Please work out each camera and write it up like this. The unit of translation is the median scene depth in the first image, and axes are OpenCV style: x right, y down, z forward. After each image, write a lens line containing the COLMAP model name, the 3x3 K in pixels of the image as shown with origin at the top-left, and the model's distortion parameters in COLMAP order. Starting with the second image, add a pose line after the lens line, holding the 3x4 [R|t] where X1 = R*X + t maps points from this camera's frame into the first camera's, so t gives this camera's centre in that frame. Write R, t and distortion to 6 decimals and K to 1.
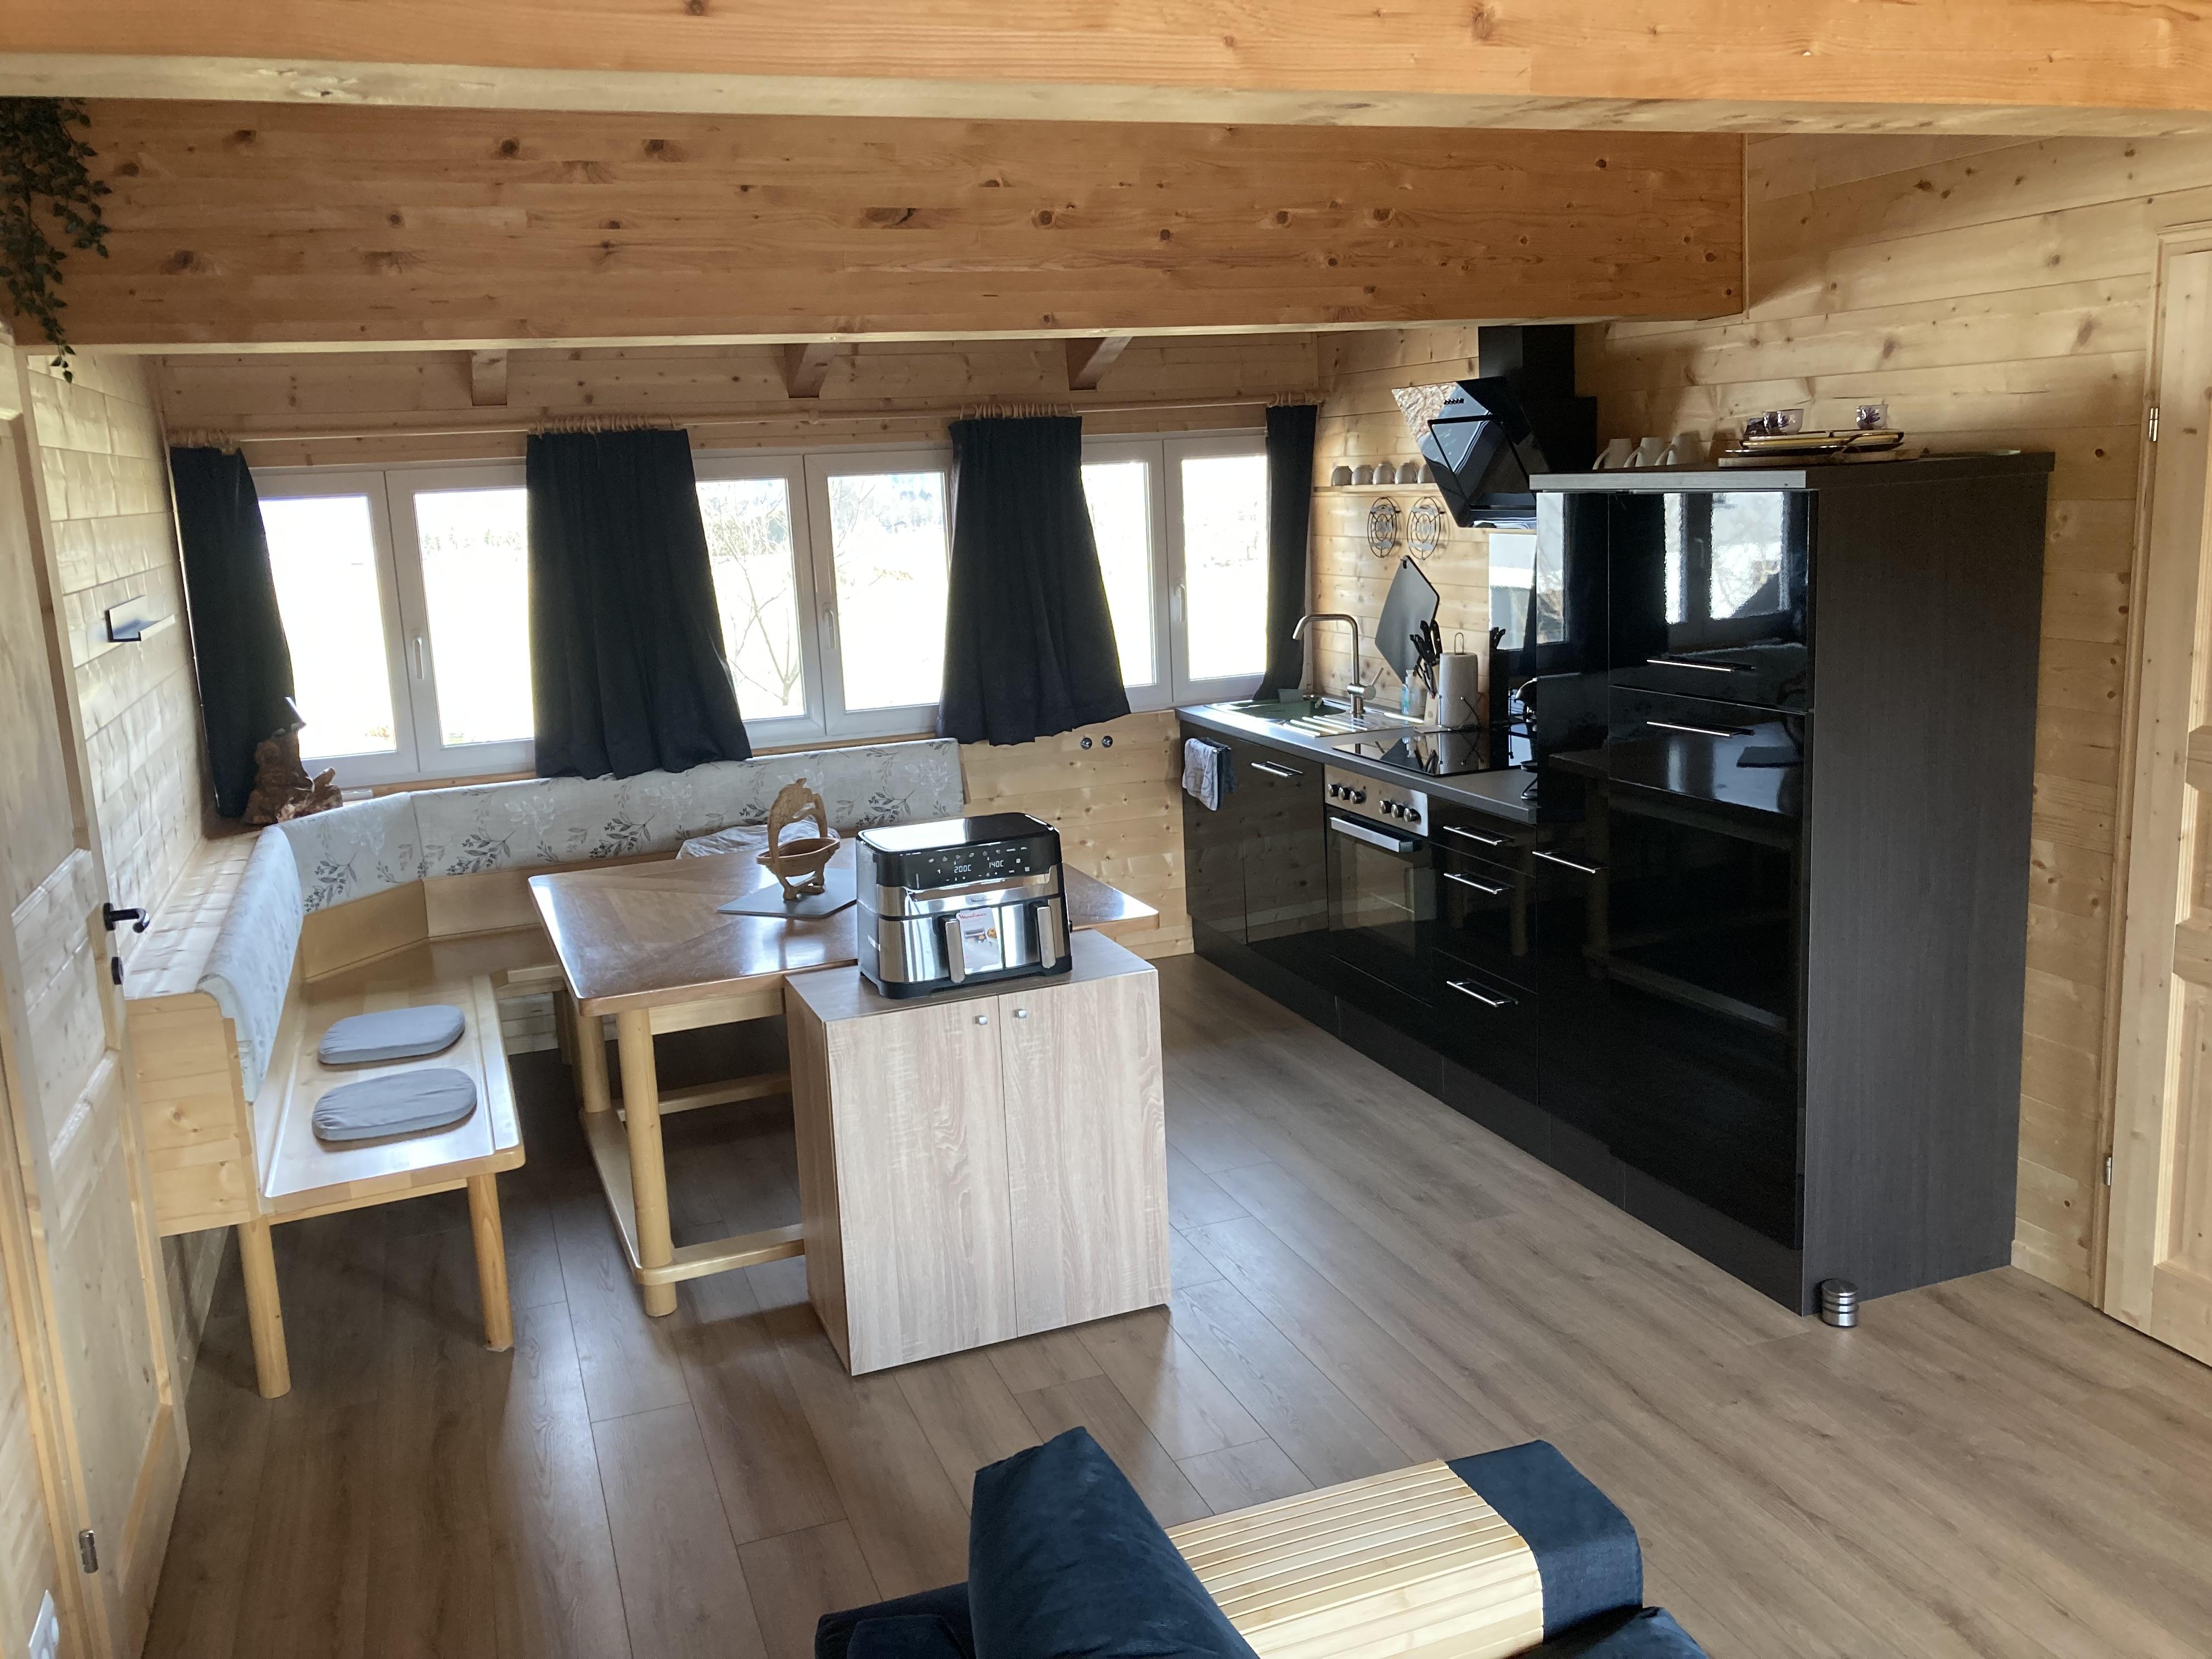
lens RADIAL K [[1804.6, 0, 1117.8], [0, 1804.6, 819.5], [0, 0, 1]] dist [0.075375, -0.077553]
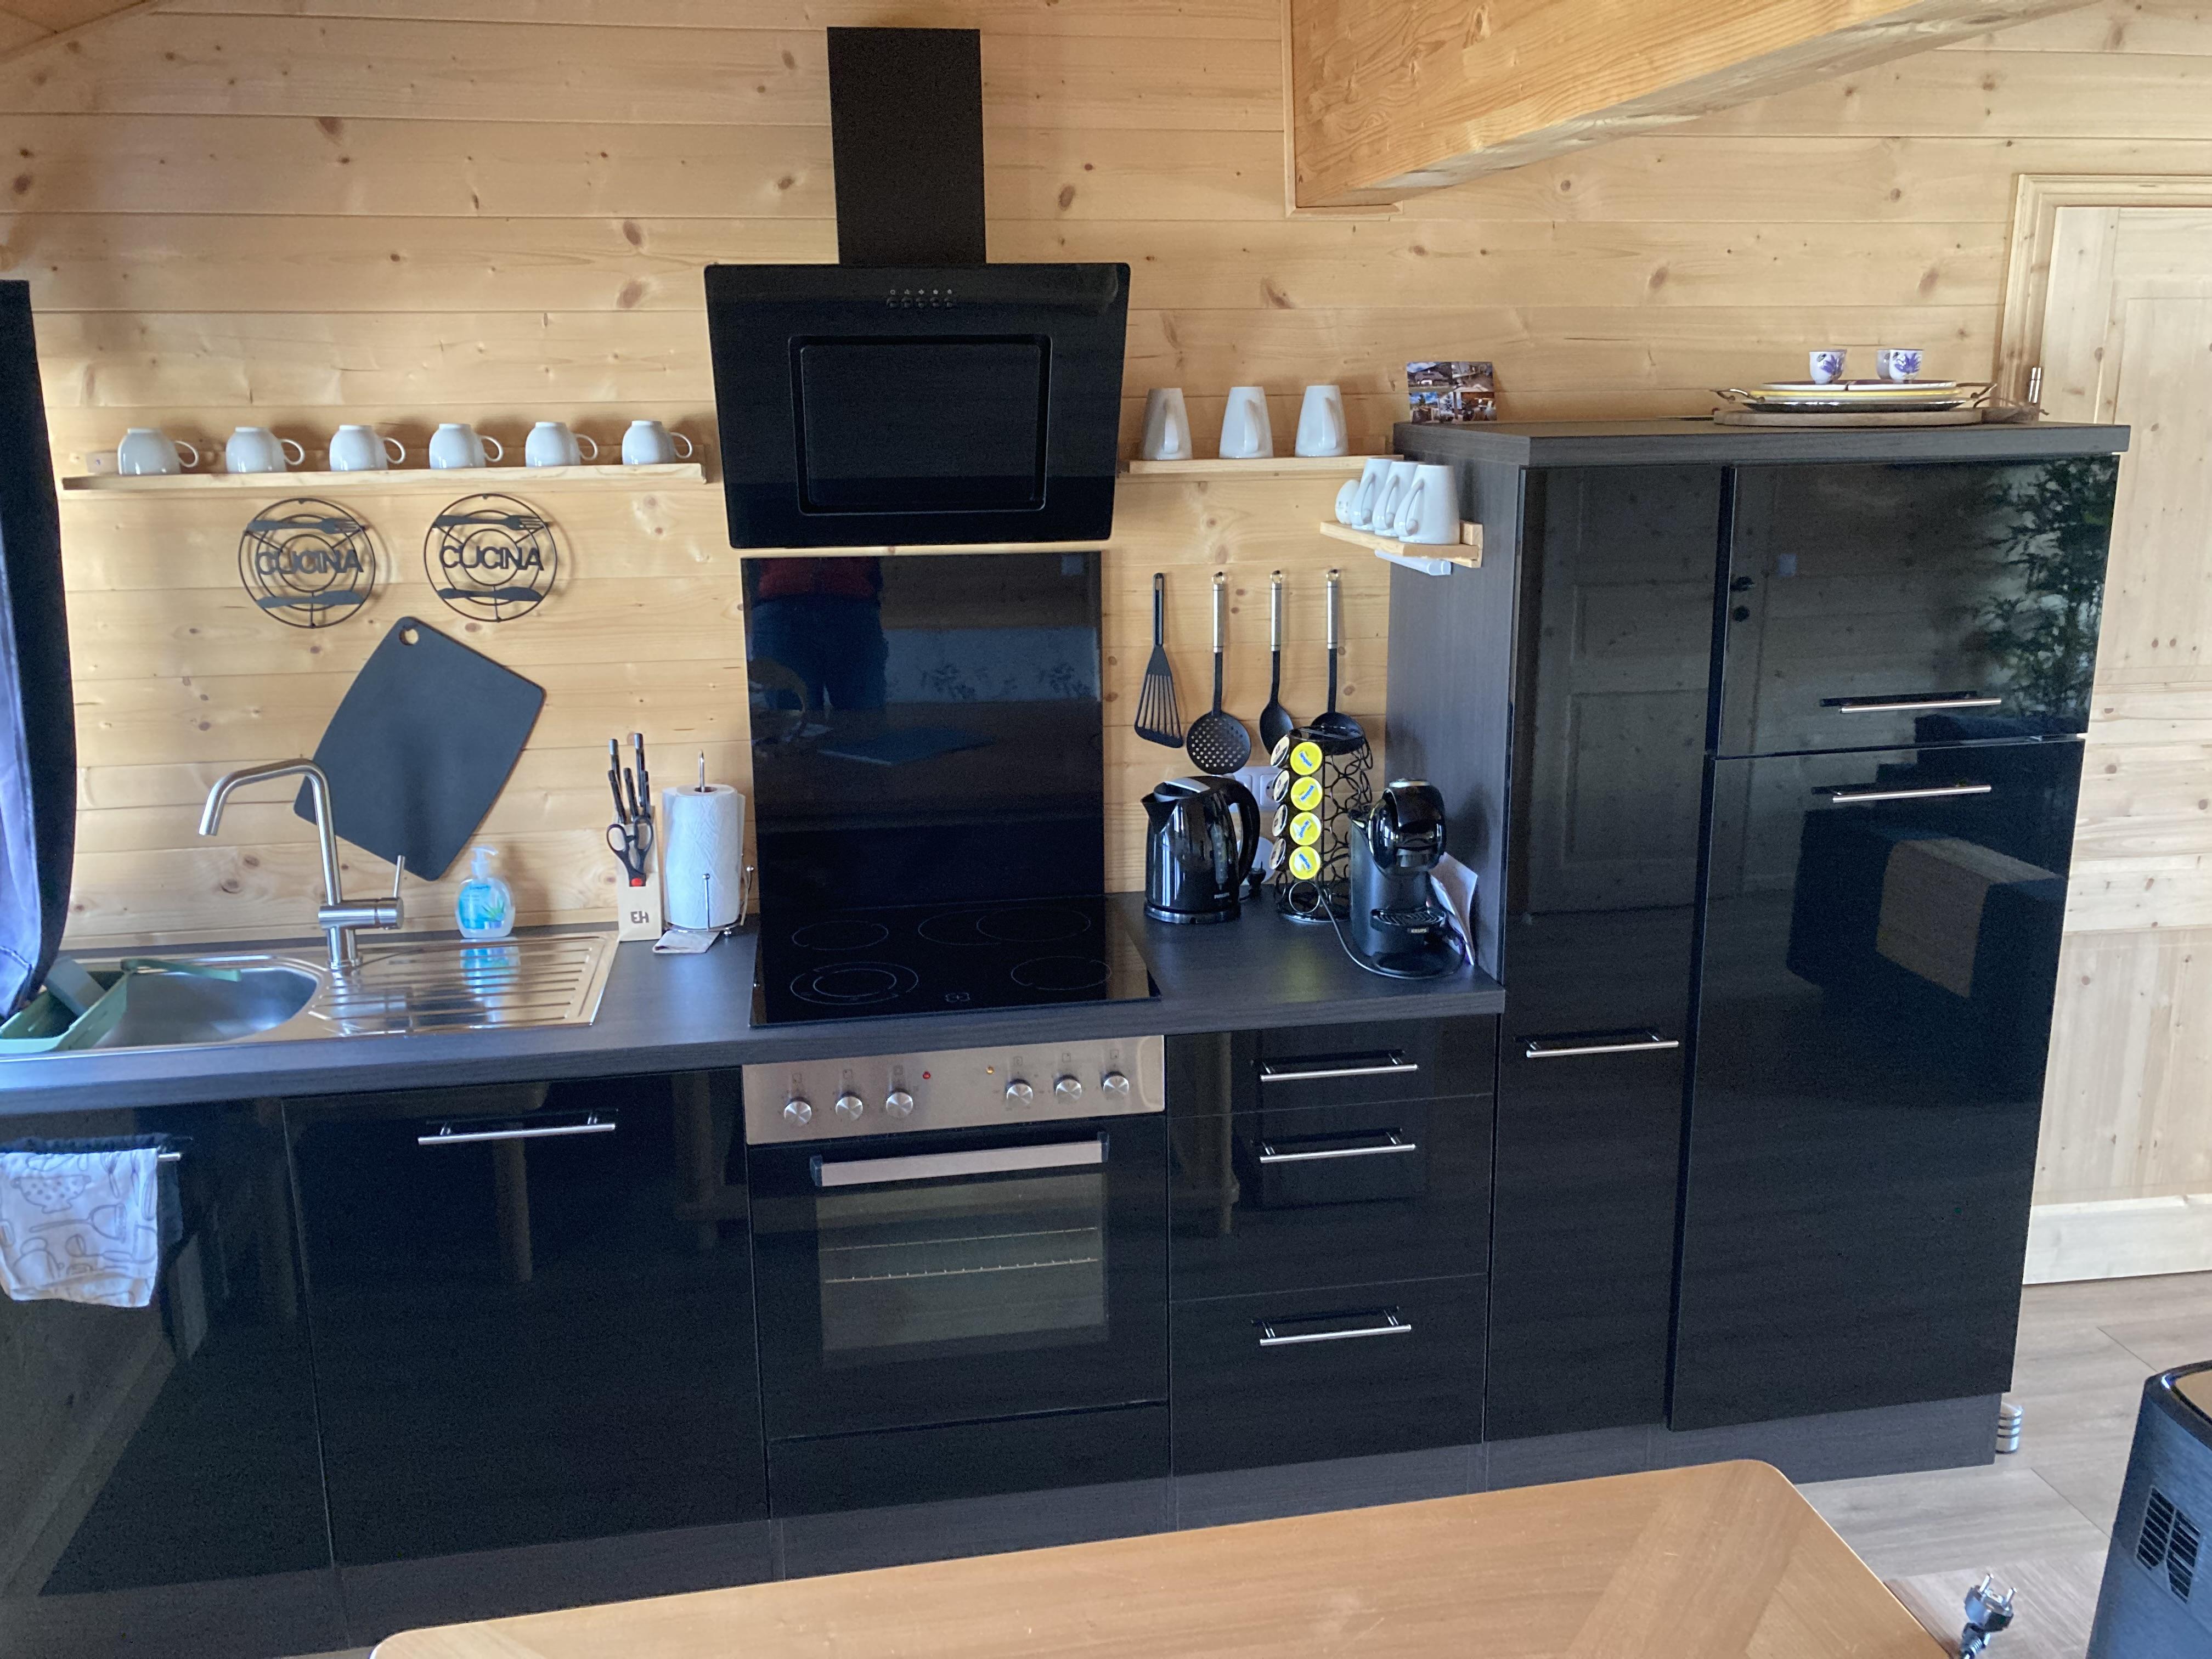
lens RADIAL K [[1804.6, 0, 1117.8], [0, 1804.6, 819.5], [0, 0, 1]] dist [0.075375, -0.077553]
pose [[0.204225, -0.197373, 0.958820, -0.307632], [0.193344, 0.968302, 0.158144, -0.150433], [-0.959641, 0.153085, 0.235912, 0.797930]]
